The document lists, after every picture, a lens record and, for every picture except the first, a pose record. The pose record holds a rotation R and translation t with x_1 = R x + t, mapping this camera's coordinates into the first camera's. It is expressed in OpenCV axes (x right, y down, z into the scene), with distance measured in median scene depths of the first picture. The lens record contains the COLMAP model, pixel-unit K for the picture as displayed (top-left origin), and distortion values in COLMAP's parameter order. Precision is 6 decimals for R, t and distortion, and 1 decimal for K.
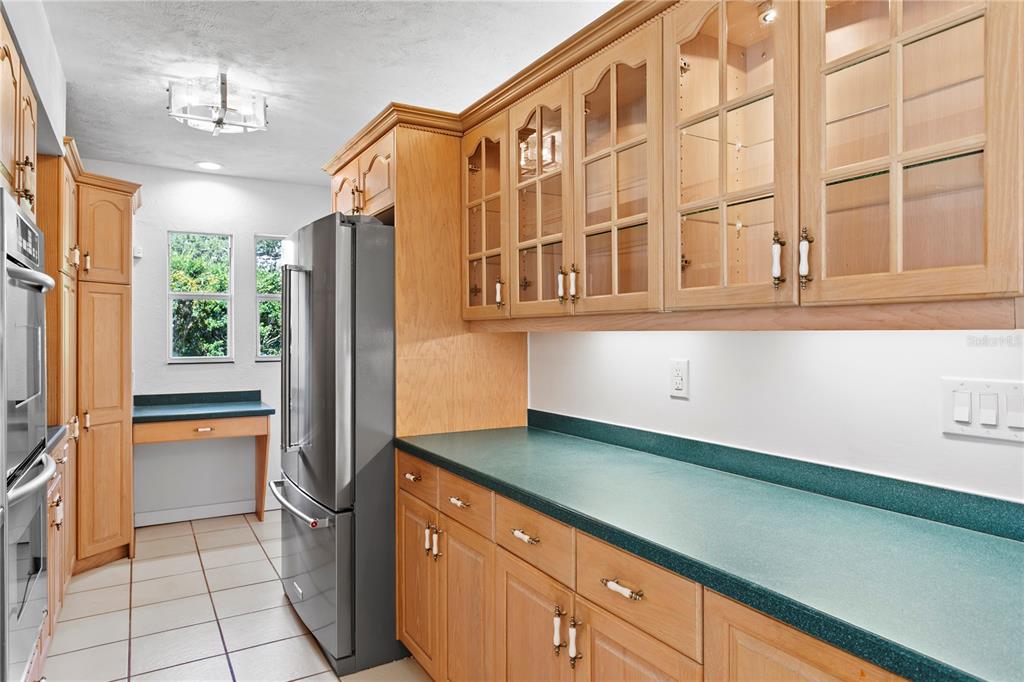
lens RADIAL K [[617.3, 0, 502.9], [0, 617.3, 337.8], [0, 0, 1]] dist [-0.013635, 0.001146]
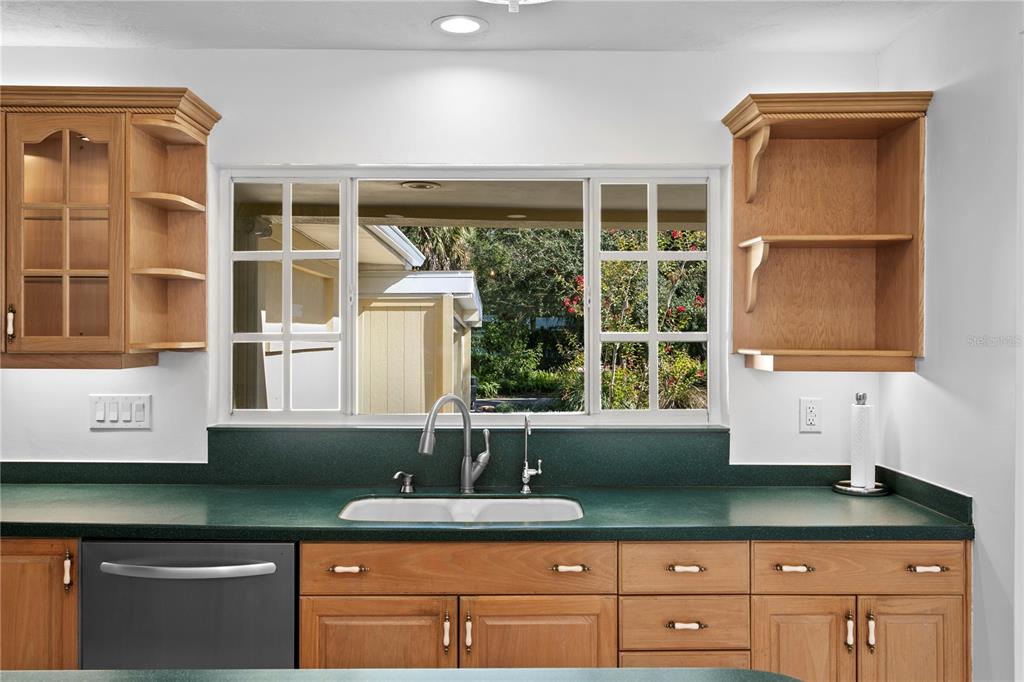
lens RADIAL K [[892.1, 0, 509.7], [0, 892.1, 344.3], [0, 0, 1]] dist [-0.010171, -0.001947]
pose [[0.490208, 0.003806, 0.871597, -0.355293], [0.000703, 0.999988, -0.004762, -0.025846], [-0.871605, 0.002947, 0.490199, -0.504581]]
